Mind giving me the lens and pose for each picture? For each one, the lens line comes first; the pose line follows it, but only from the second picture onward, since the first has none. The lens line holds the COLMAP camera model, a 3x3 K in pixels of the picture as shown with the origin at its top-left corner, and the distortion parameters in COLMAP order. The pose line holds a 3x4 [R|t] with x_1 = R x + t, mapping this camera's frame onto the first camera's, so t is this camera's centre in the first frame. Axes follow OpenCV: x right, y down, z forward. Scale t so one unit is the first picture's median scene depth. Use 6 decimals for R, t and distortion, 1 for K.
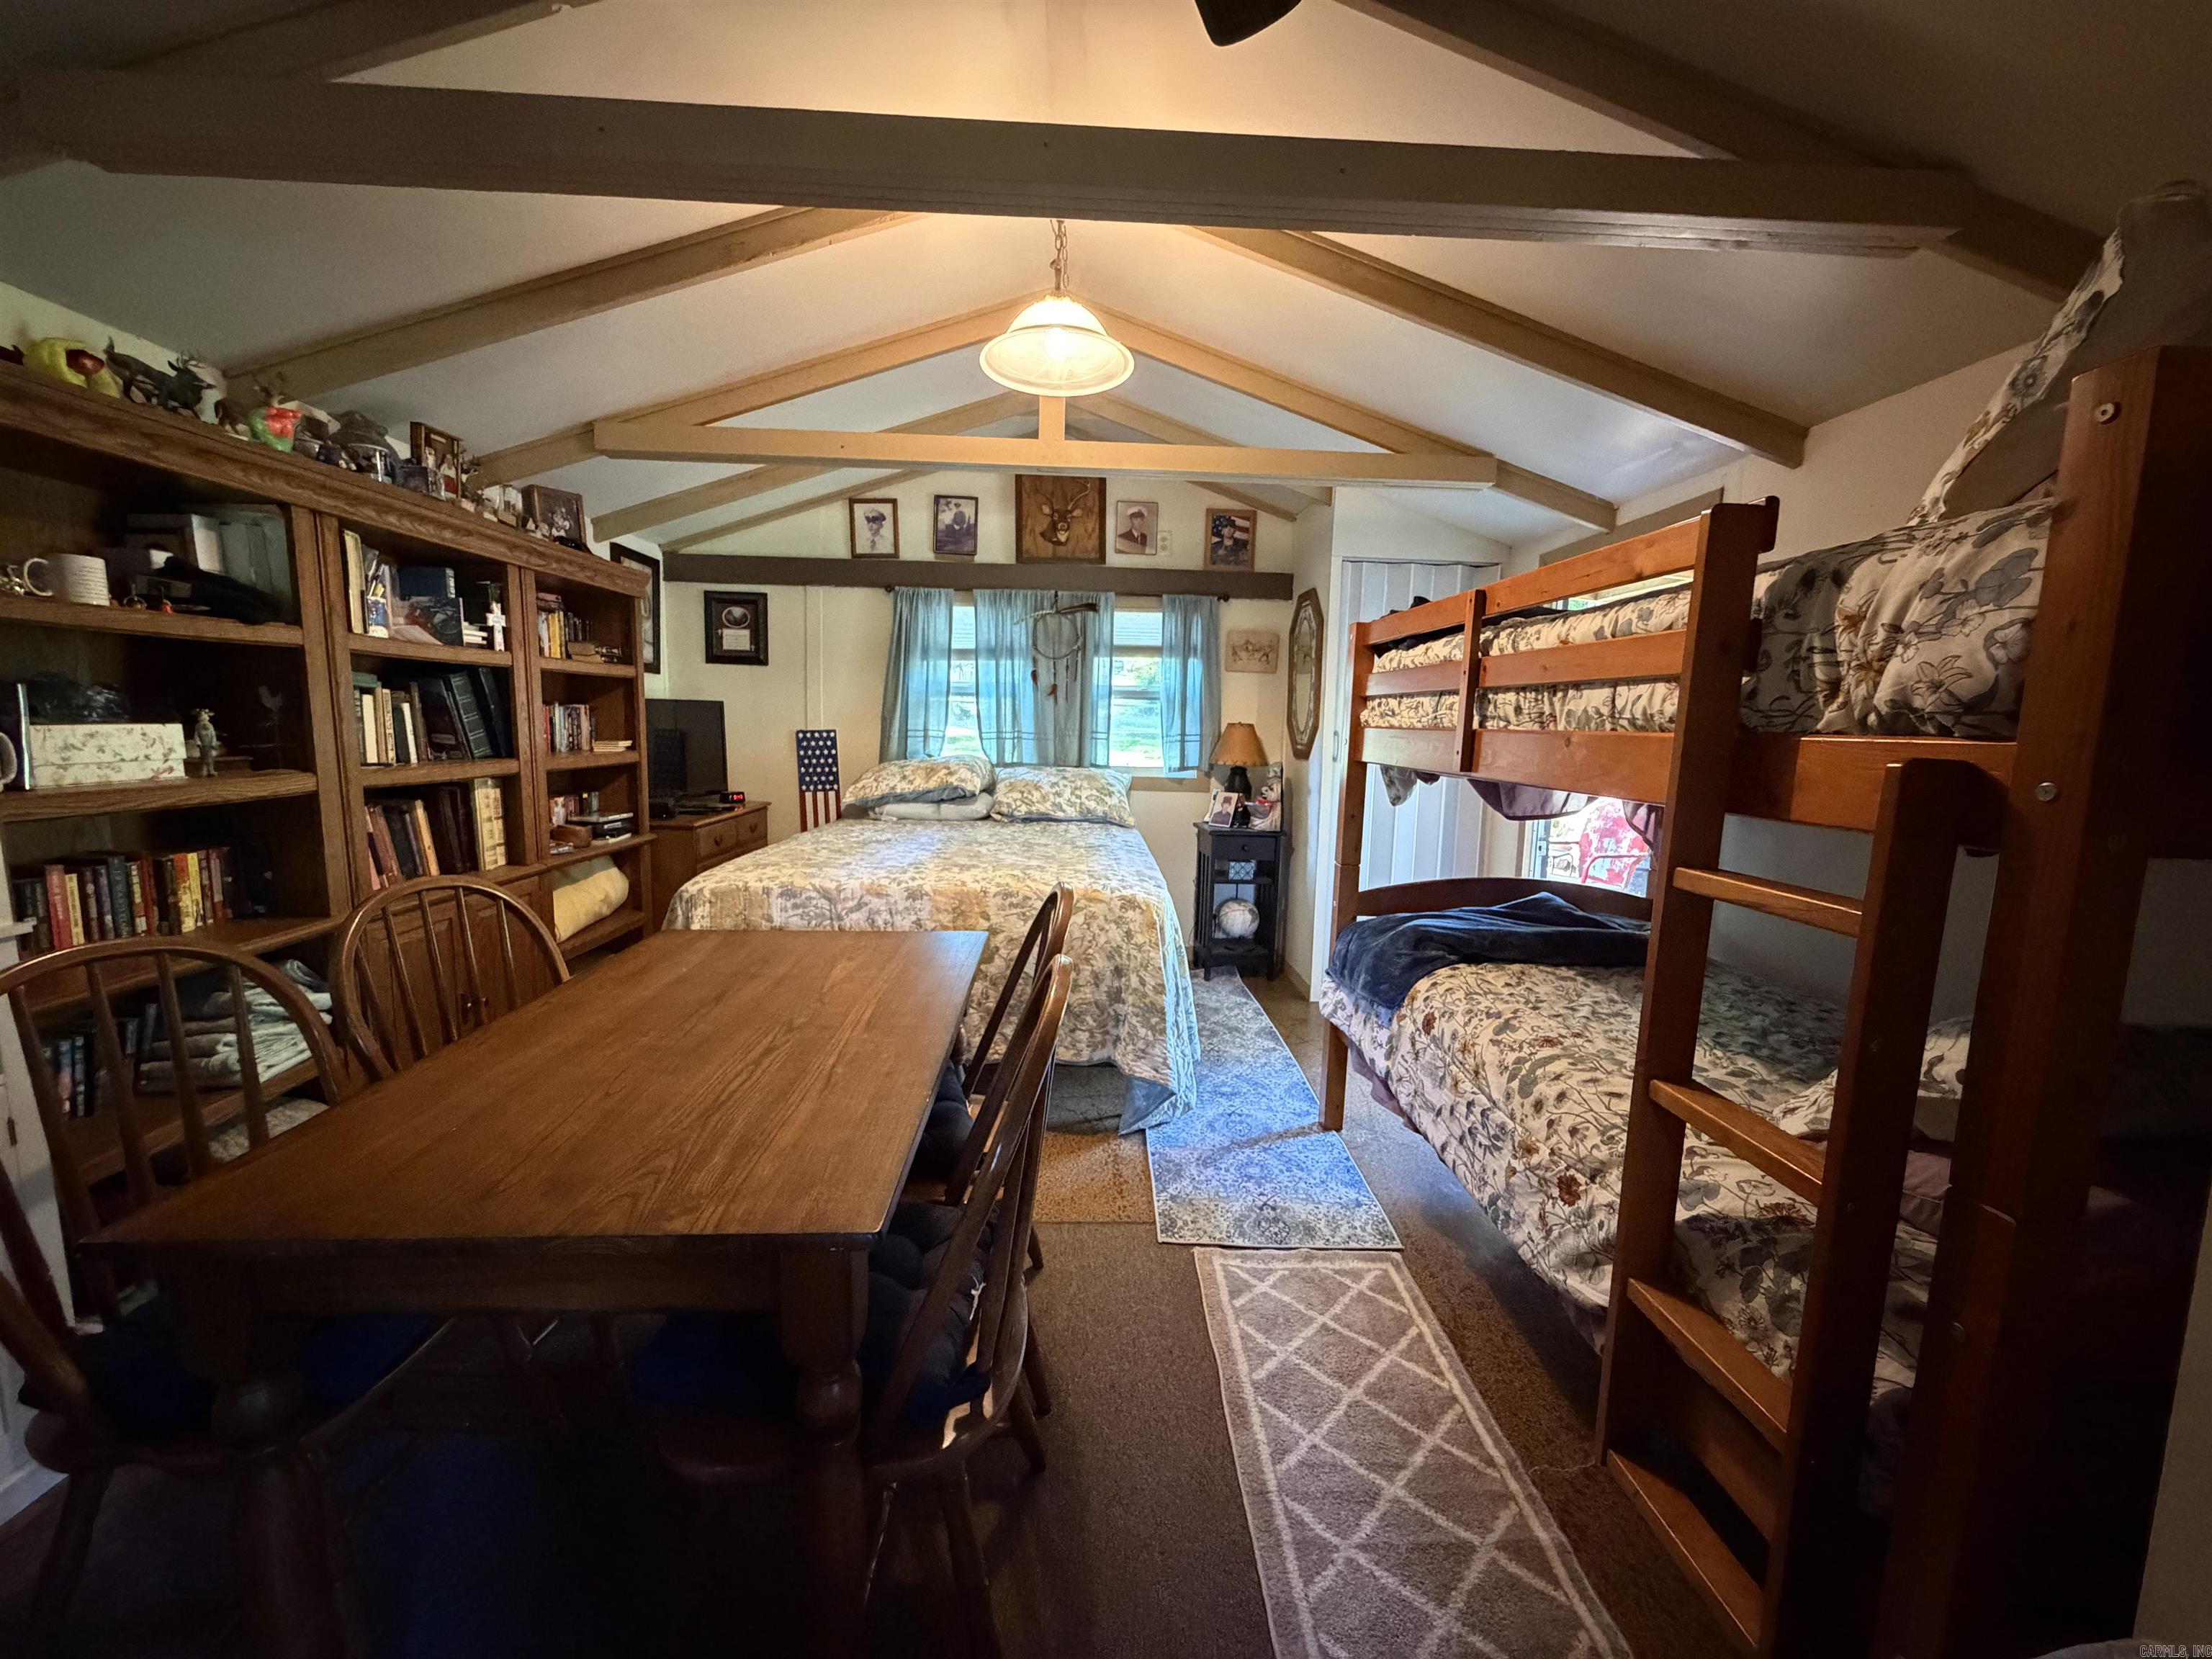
lens RADIAL K [[891.7, 0, 1106.0], [0, 891.7, 829.5], [0, 0, 1]] dist [0.002046, -0.000298]
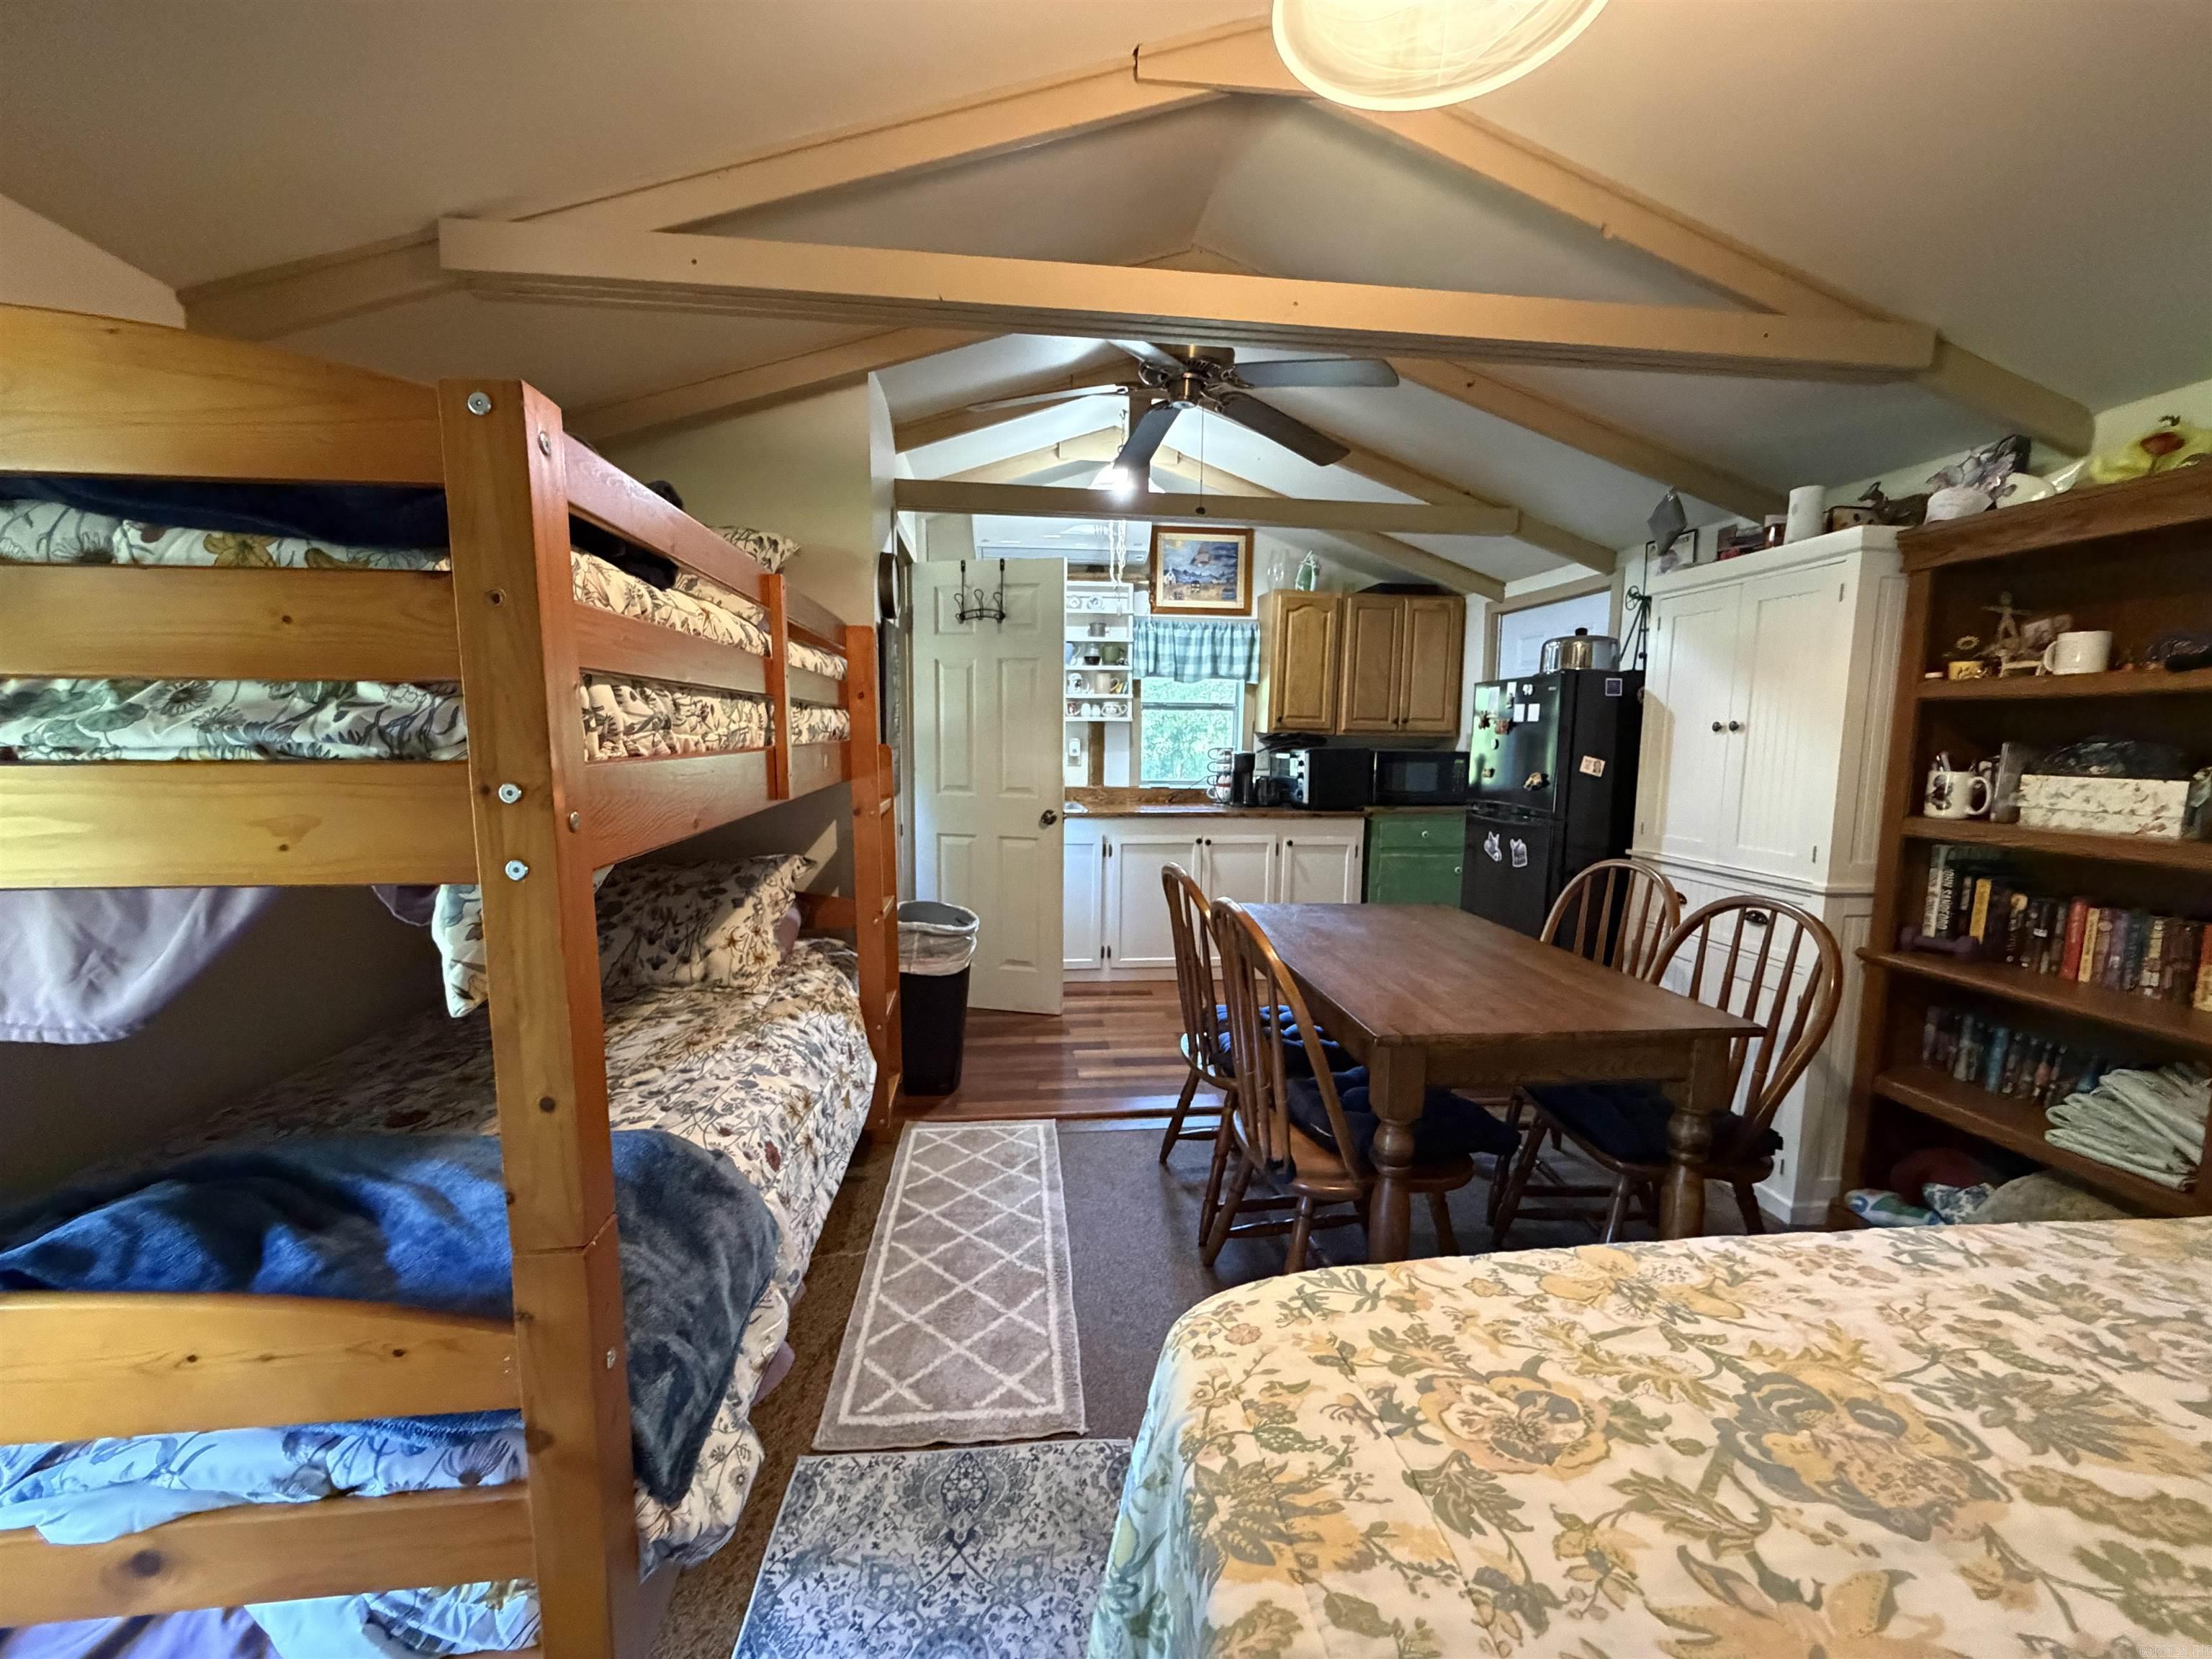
lens RADIAL K [[891.7, 0, 1106.0], [0, 891.7, 829.5], [0, 0, 1]] dist [0.002046, -0.000298]
pose [[-0.996913, -0.023665, -0.074863, 0.181346], [-0.040350, 0.972364, 0.229956, -0.253416], [0.067352, 0.232266, -0.970317, 1.950574]]
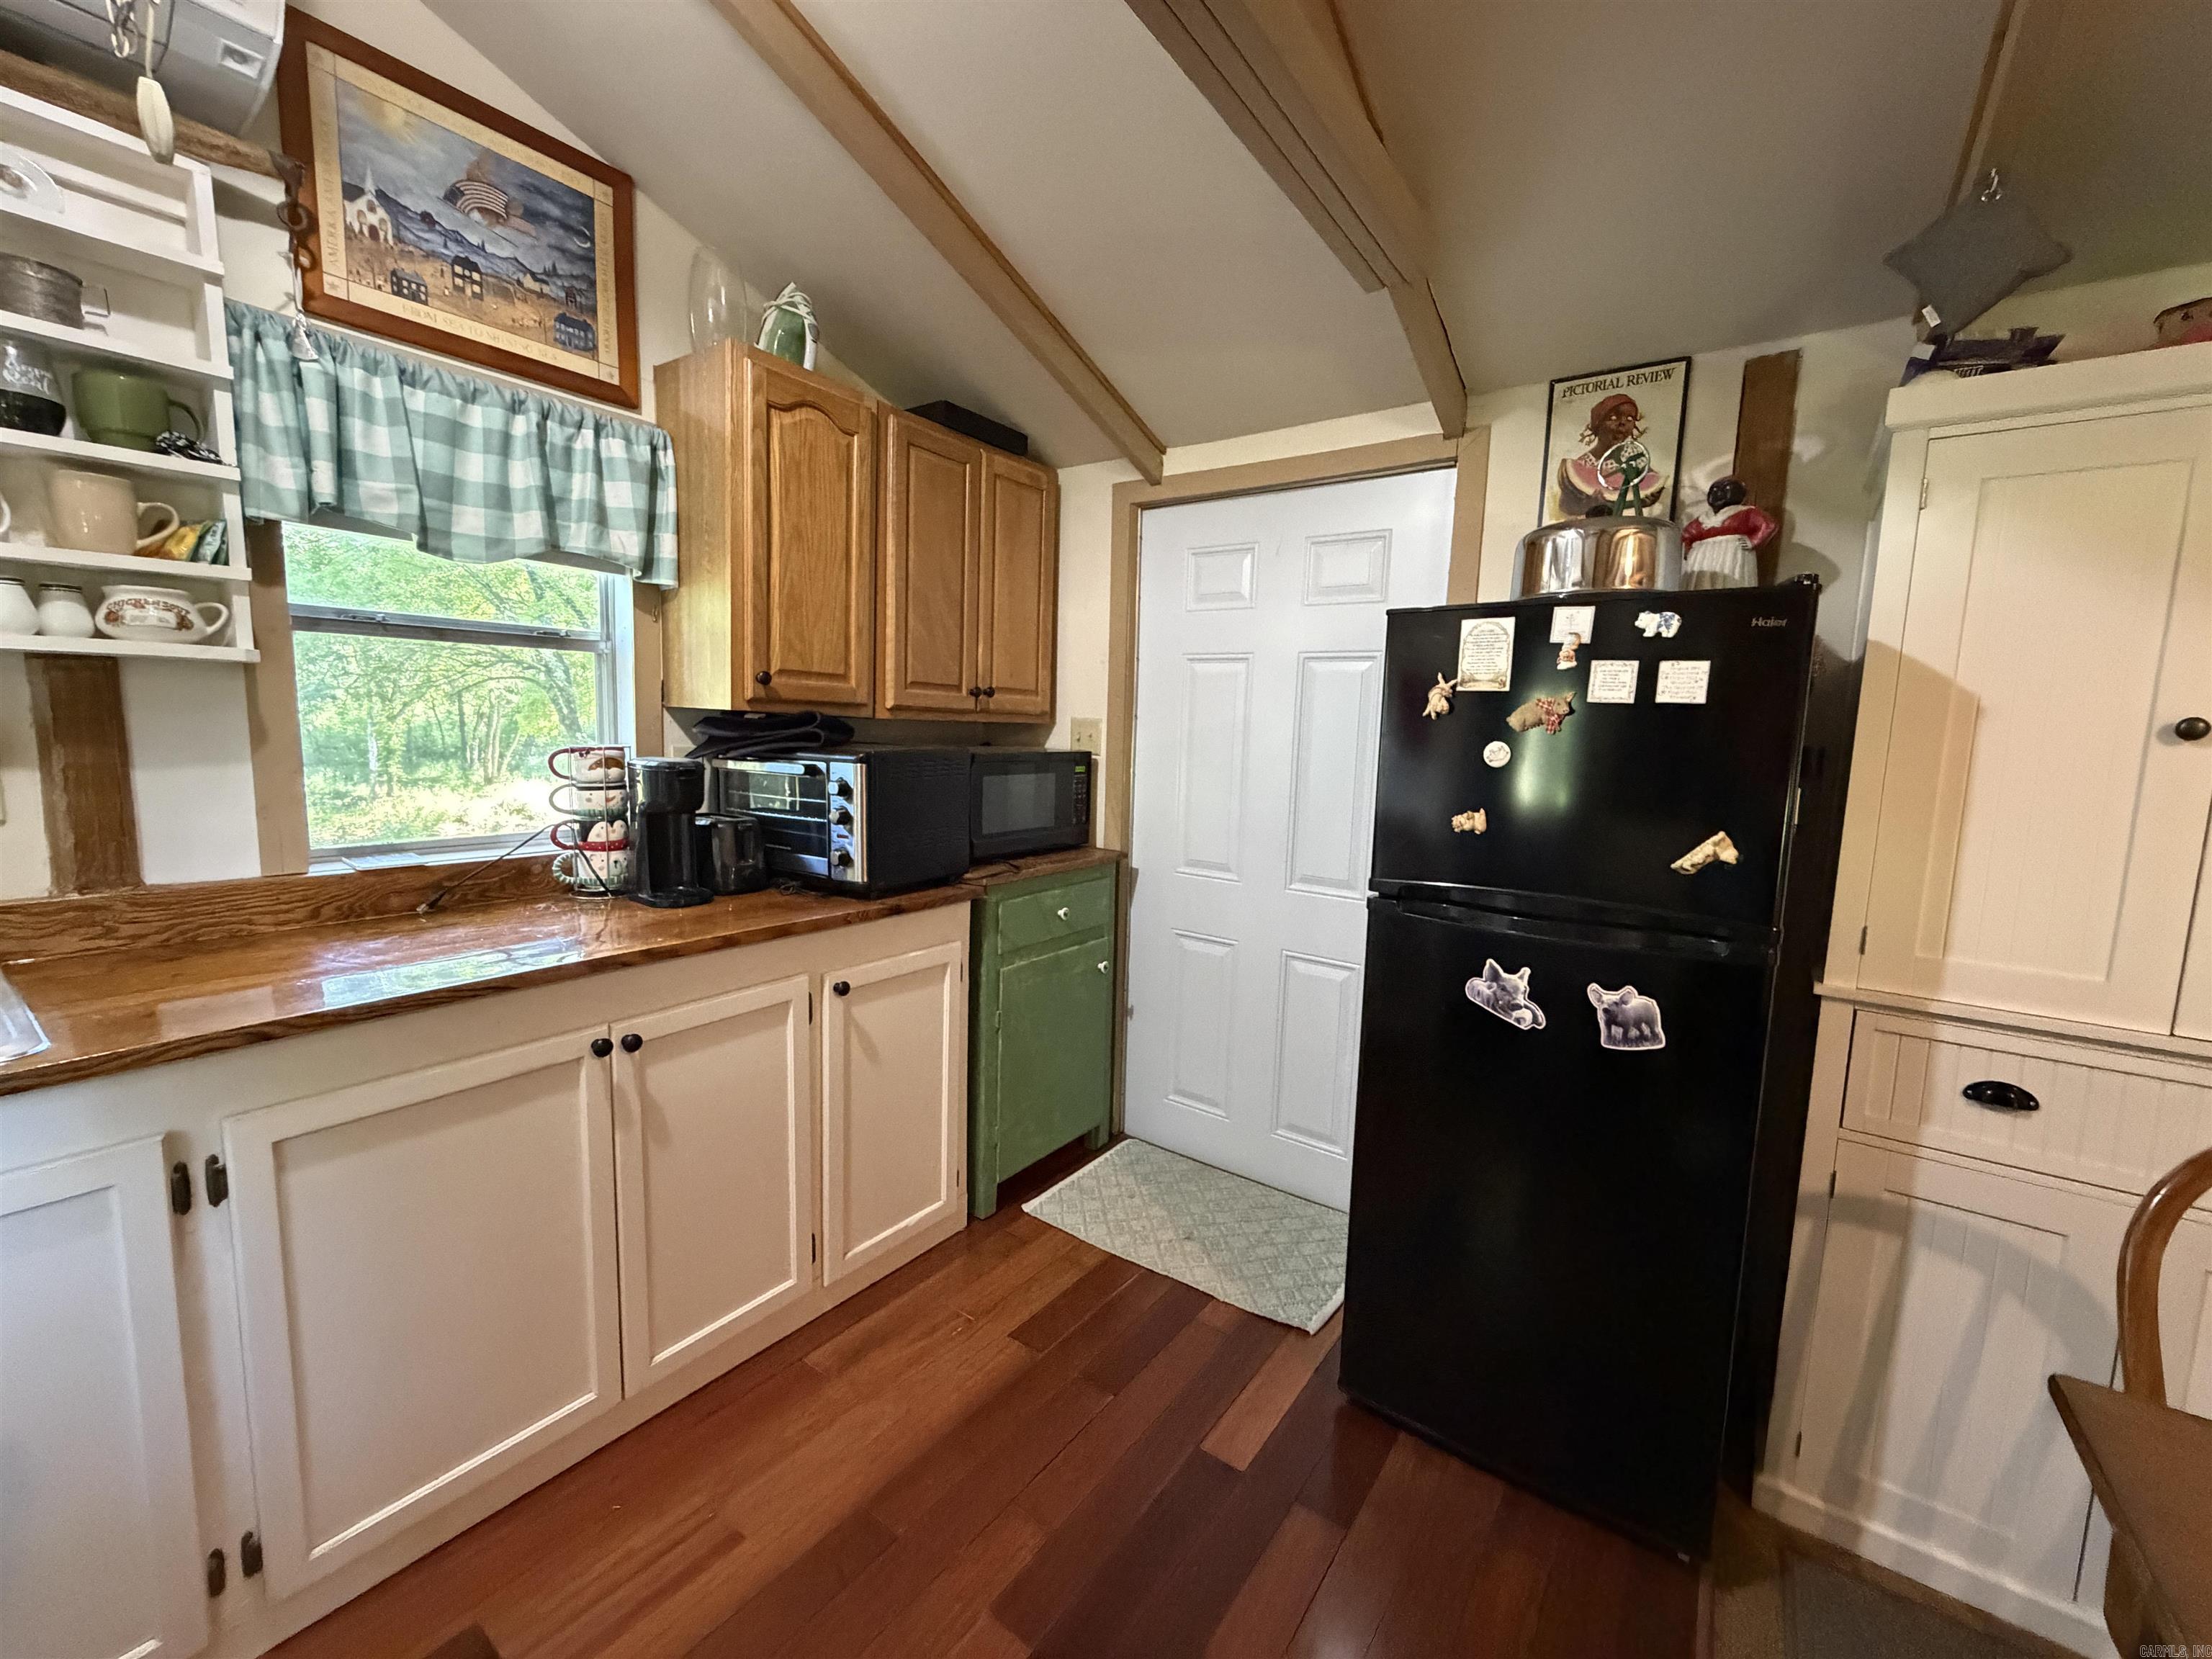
lens RADIAL K [[891.7, 0, 1106.0], [0, 891.7, 829.5], [0, 0, 1]] dist [0.002046, -0.000298]
pose [[-0.621048, 0.055374, -0.781814, 0.120539], [-0.138372, 0.974086, 0.178910, -0.146814], [0.771462, 0.219293, -0.597292, 1.082976]]
